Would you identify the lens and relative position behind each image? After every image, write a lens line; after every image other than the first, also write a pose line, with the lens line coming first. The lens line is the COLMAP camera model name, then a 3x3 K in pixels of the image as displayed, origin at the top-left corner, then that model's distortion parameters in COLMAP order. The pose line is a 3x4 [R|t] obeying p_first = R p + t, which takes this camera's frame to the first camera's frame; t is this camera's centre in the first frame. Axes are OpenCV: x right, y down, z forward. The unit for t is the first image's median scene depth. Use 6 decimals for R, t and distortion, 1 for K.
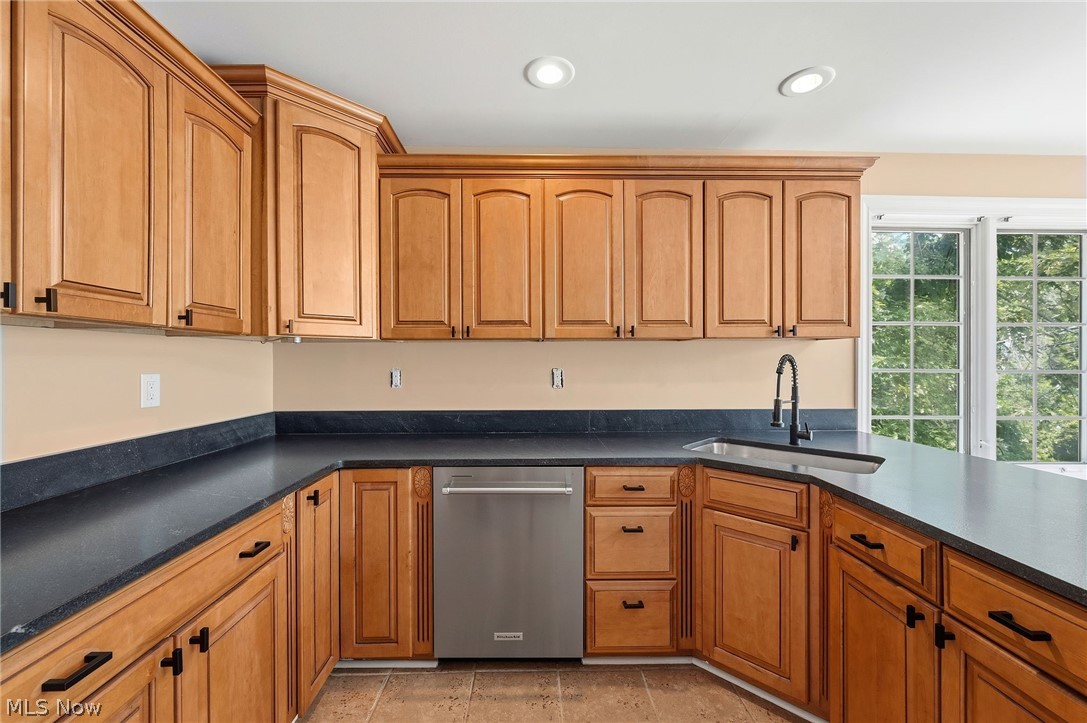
lens RADIAL K [[440.9, 0, 541.6], [0, 440.9, 356.7], [0, 0, 1]] dist [0.003426, 0.000492]
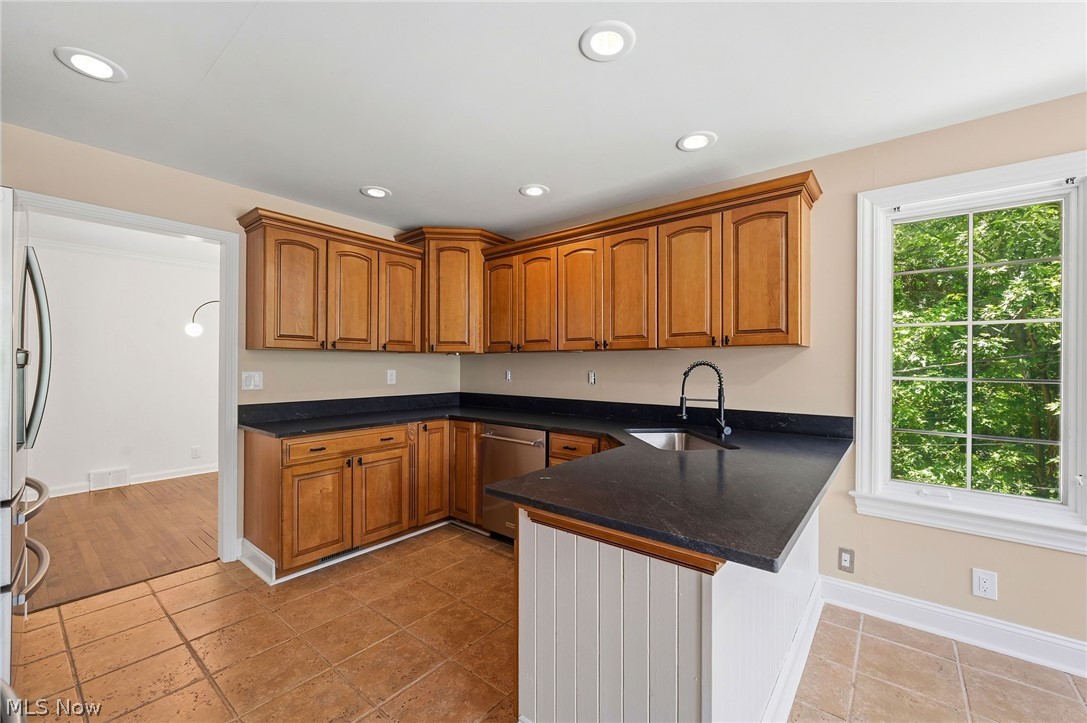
lens RADIAL K [[440.9, 0, 548.3], [0, 440.9, 363.5], [0, 0, 1]] dist [0.003426, 0.000492]
pose [[0.763122, 0.000357, -0.646254, 0.973707], [-0.004113, 0.999982, -0.004304, 0.009510], [0.646241, 0.005942, 0.763110, -0.187462]]
